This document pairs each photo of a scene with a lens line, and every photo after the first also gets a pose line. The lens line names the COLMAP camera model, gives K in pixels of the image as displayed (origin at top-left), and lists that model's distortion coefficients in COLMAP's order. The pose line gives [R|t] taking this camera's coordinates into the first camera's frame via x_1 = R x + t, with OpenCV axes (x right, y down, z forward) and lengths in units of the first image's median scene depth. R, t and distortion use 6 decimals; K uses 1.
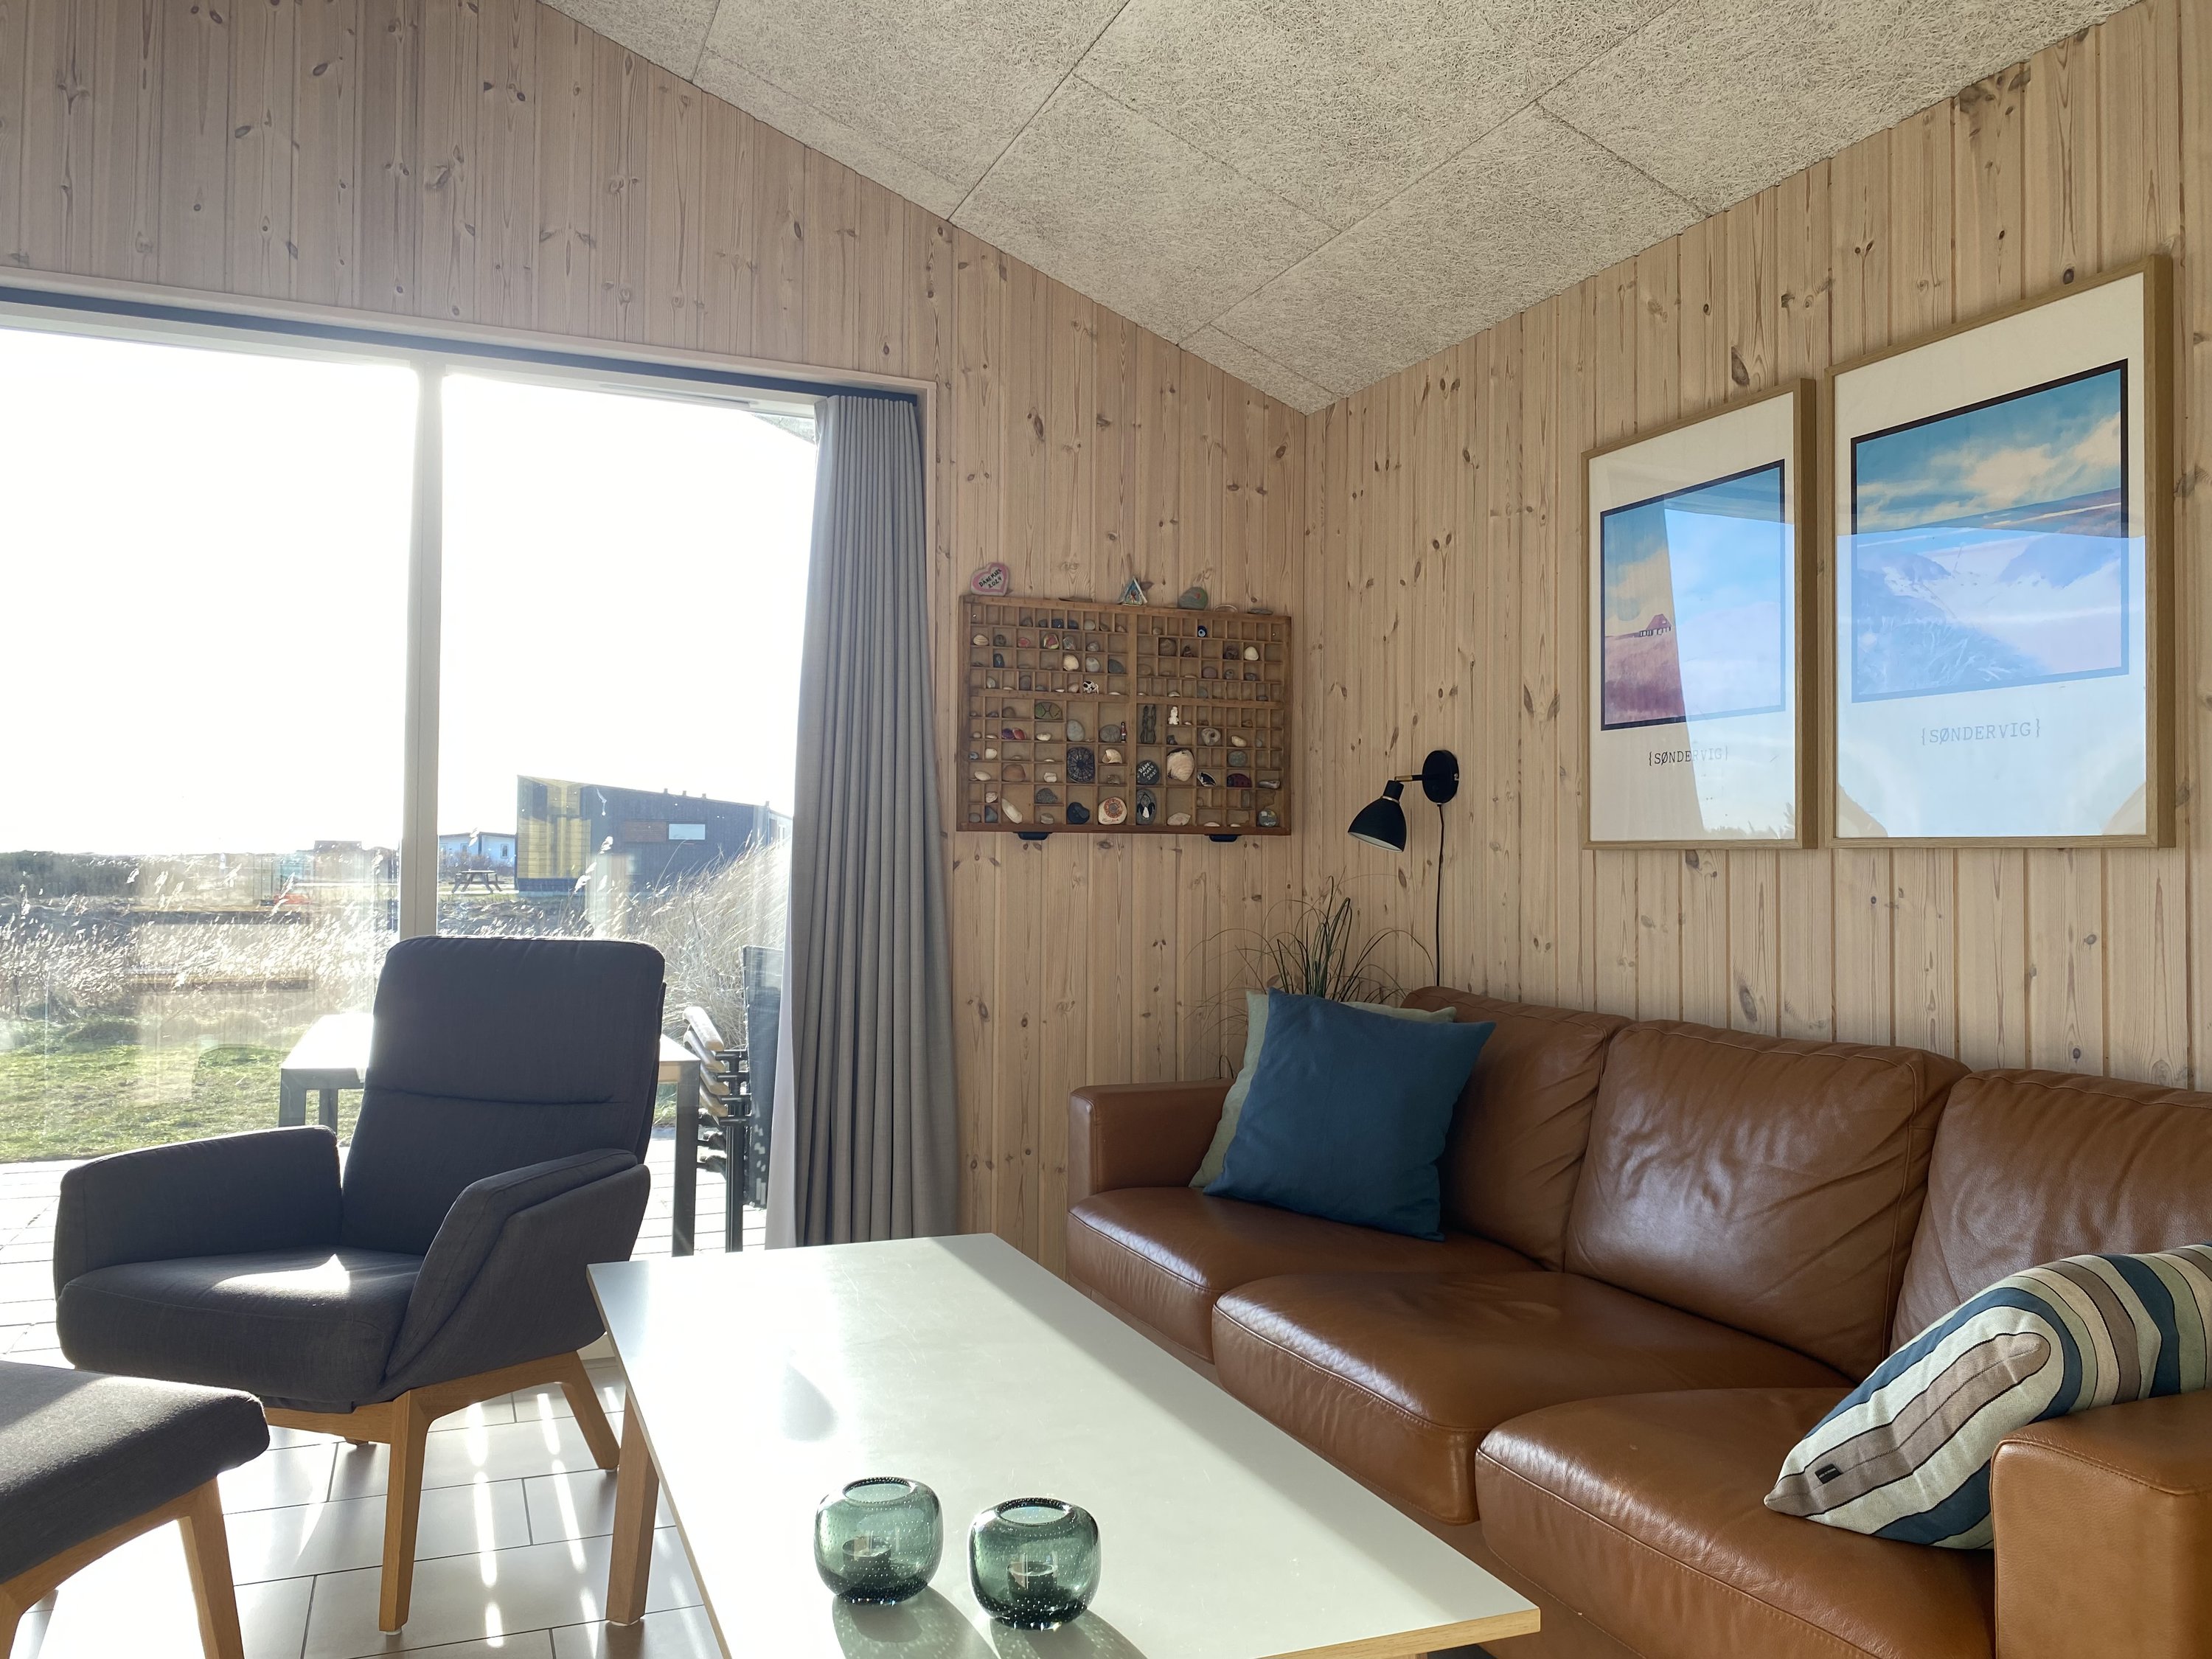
lens RADIAL K [[1680.0, 0, 1077.3], [0, 1680.0, 825.9], [0, 0, 1]] dist [0.076029, -0.116329]
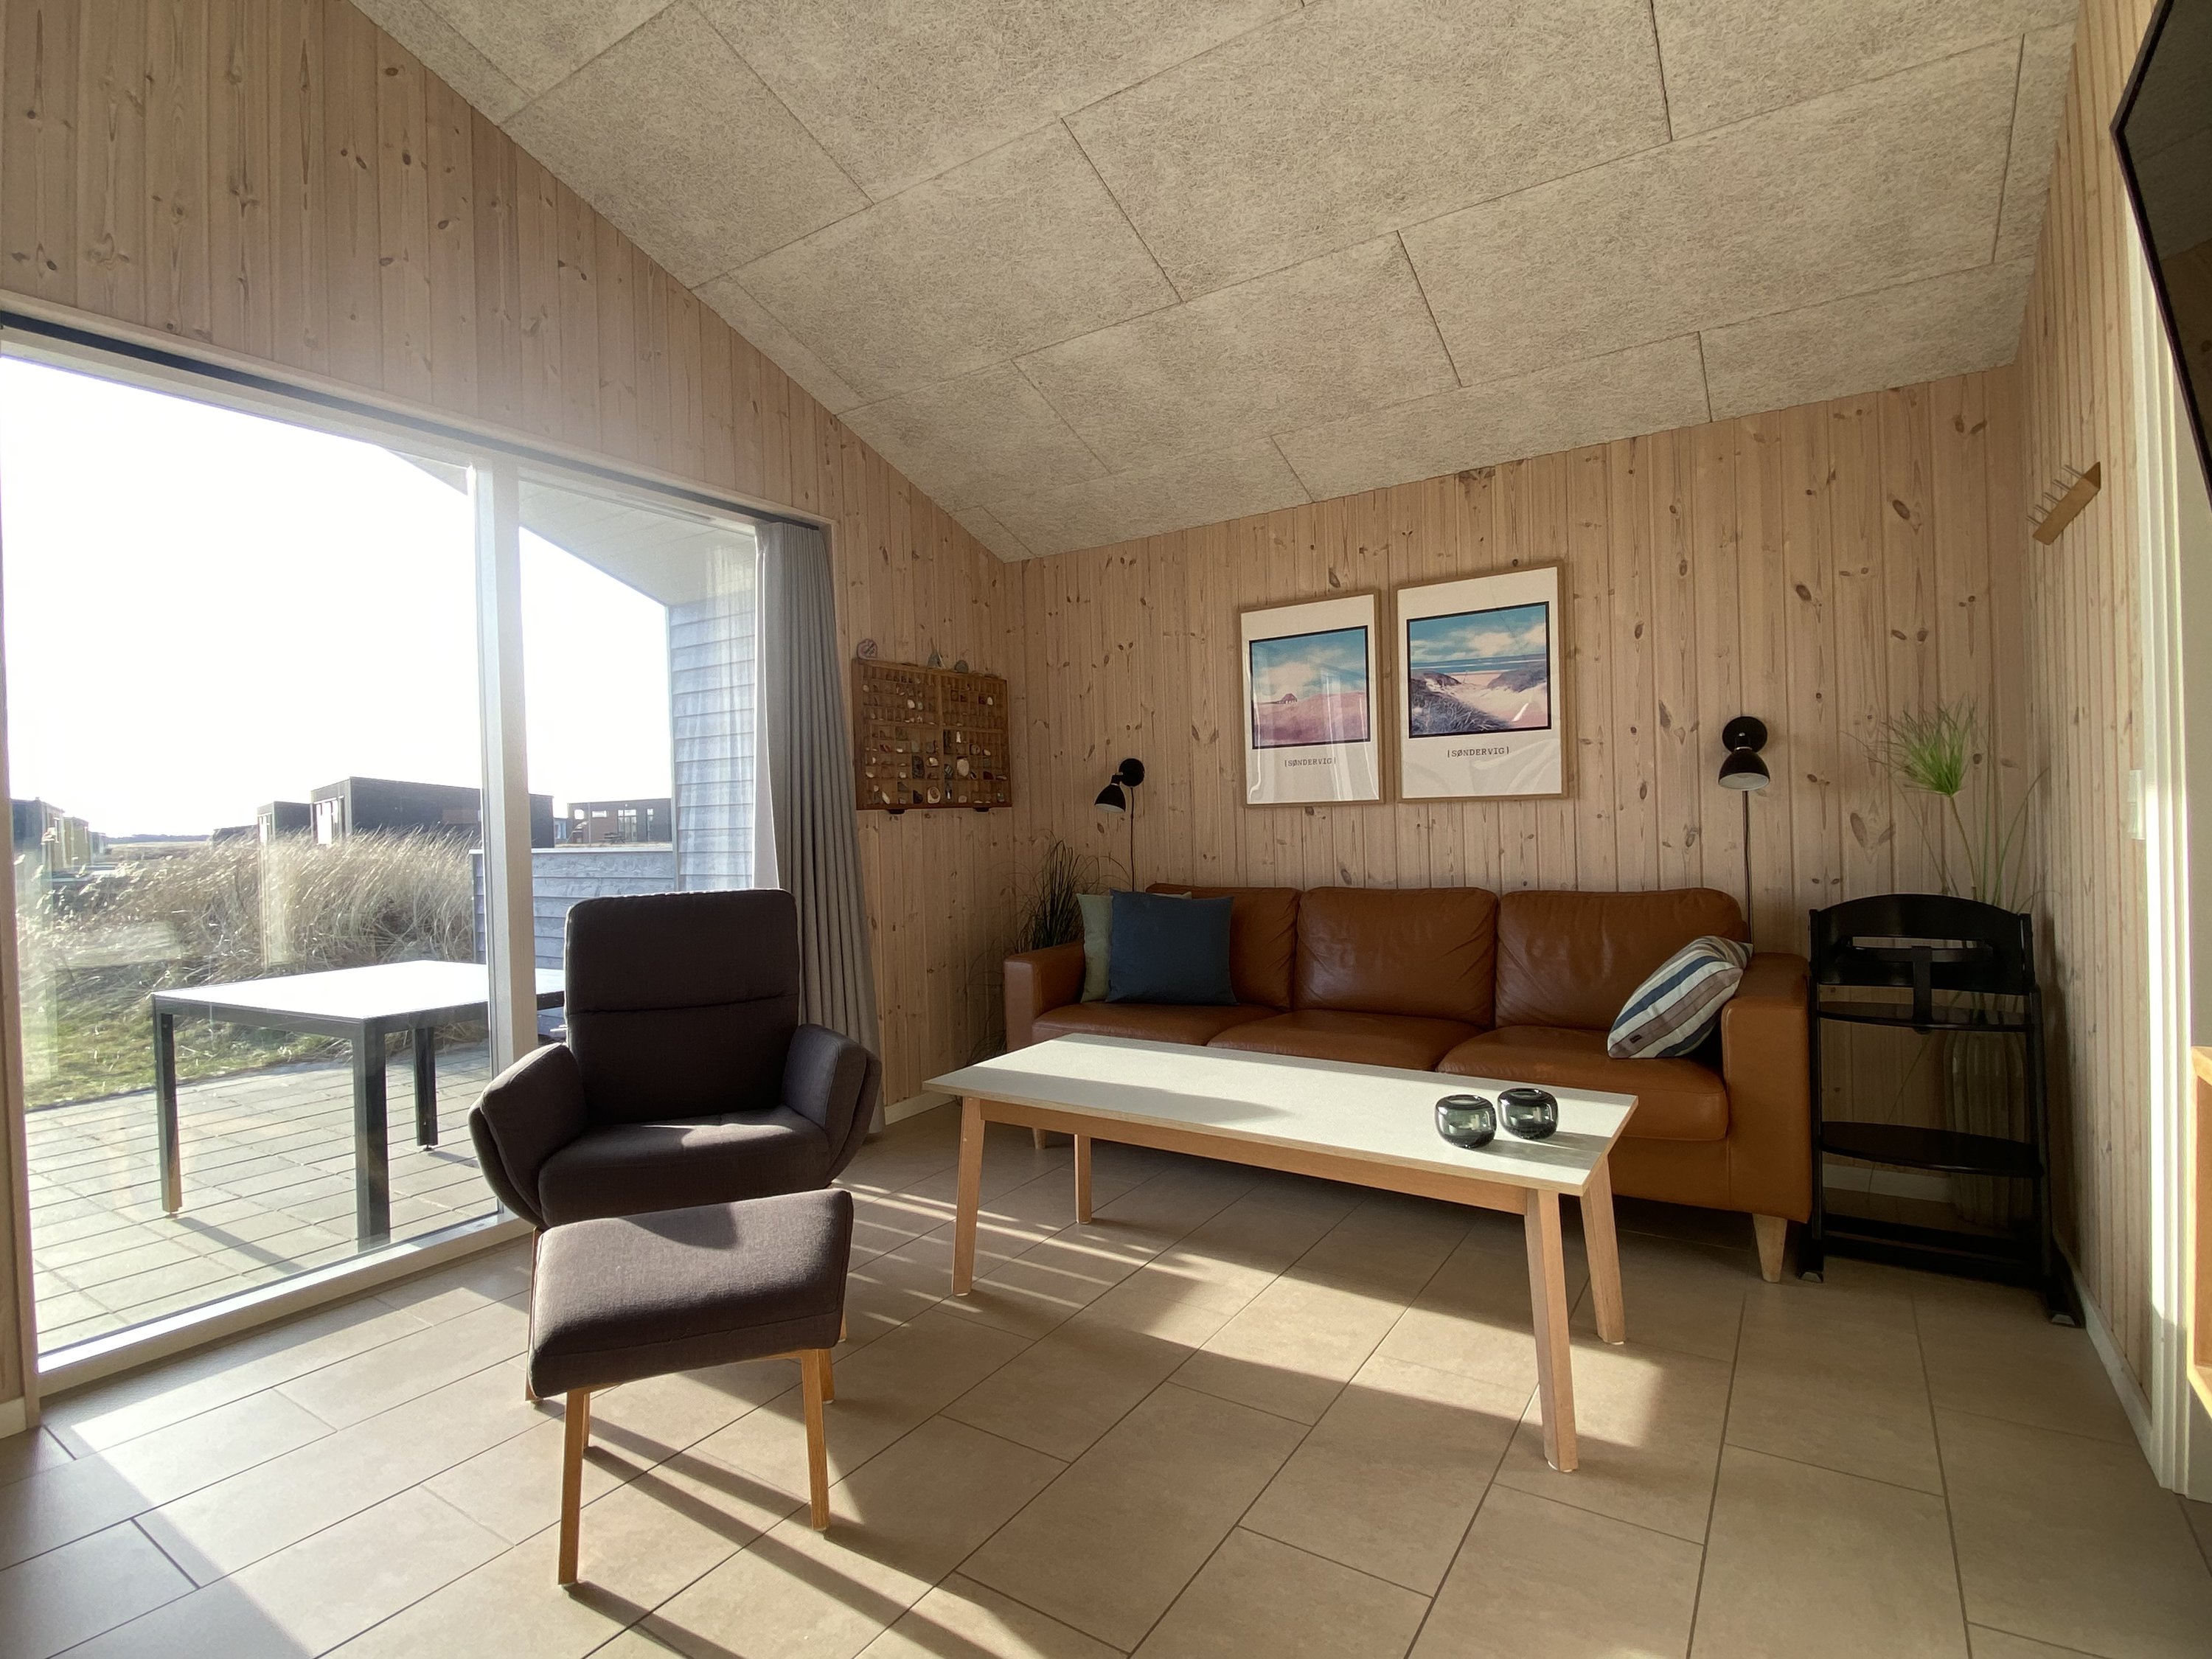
lens RADIAL K [[1071.1, 0, 1107.2], [0, 1071.1, 829.4], [0, 0, 1]] dist [0.042879, -0.035208]
pose [[0.816433, -0.040818, 0.575996, -0.539577], [0.025425, 0.999072, 0.034760, -0.008922], [-0.576880, -0.013735, 0.816713, 0.053105]]
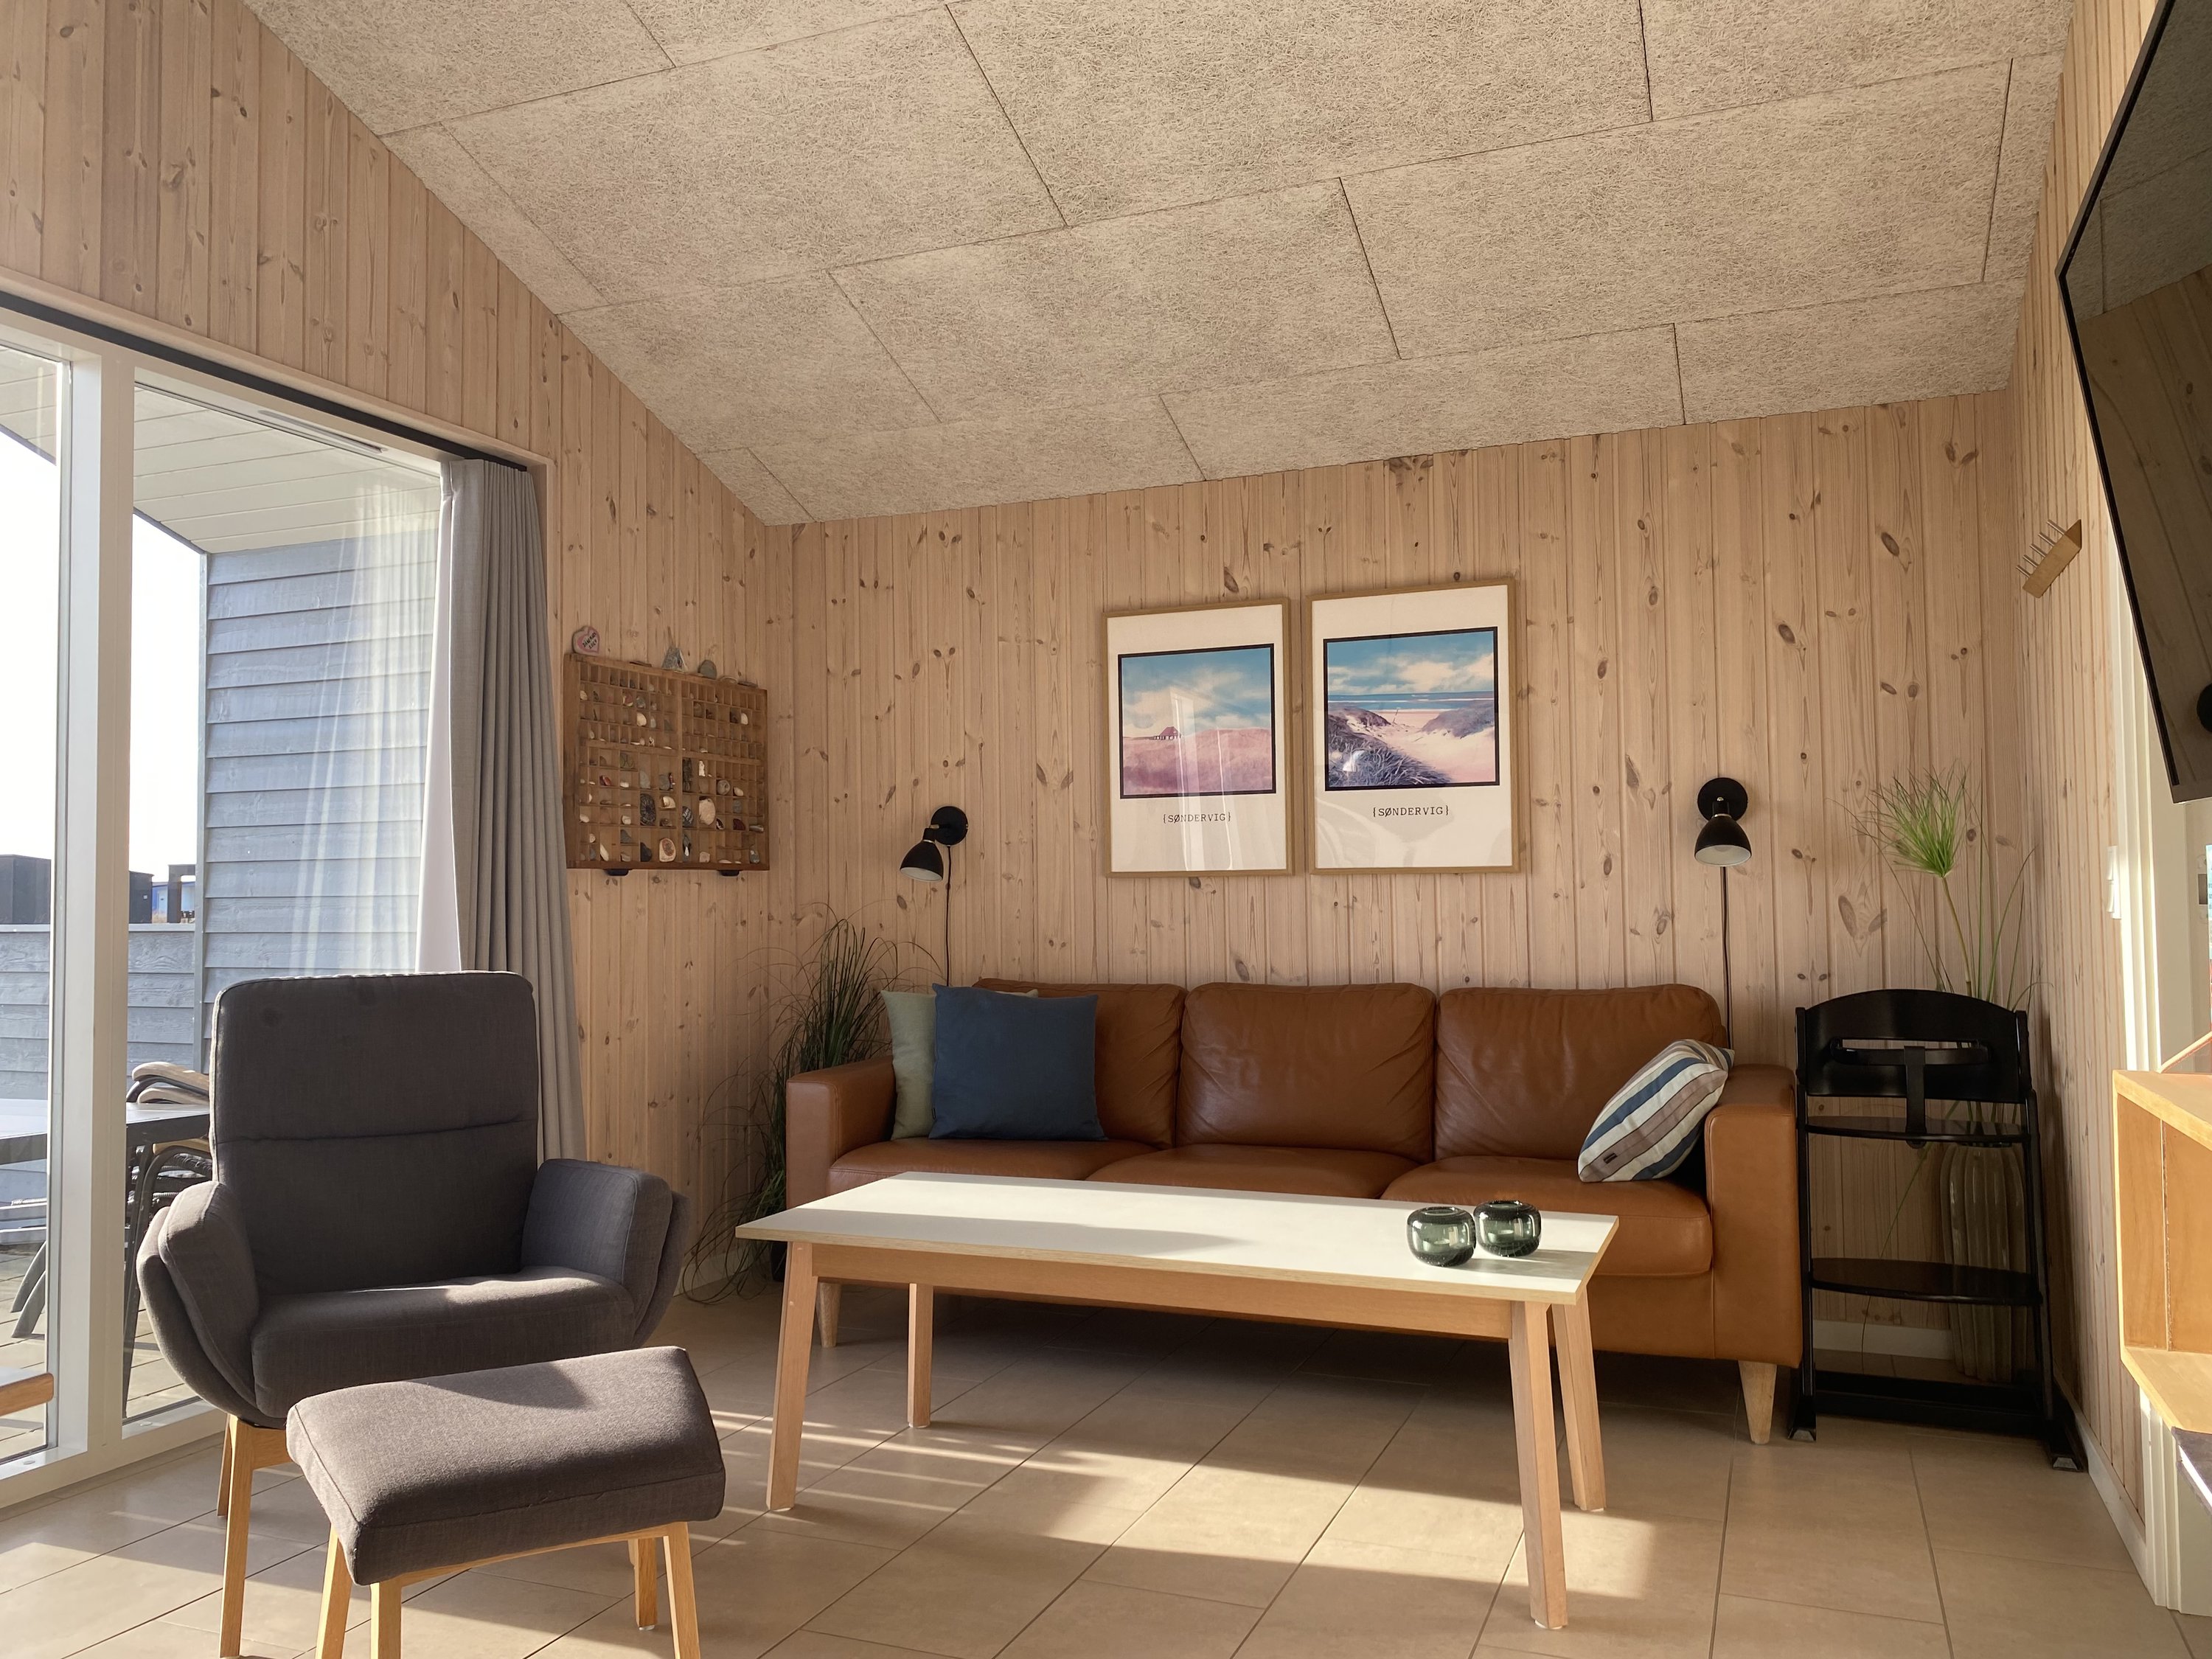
lens RADIAL K [[1654.7, 0, 1096.5], [0, 1654.7, 837.9], [0, 0, 1]] dist [0.070984, -0.091079]
pose [[0.696525, 0.008339, 0.717484, -0.720237], [0.002203, 0.999903, -0.013761, -0.001103], [-0.717529, 0.011165, 0.696439, -0.010767]]
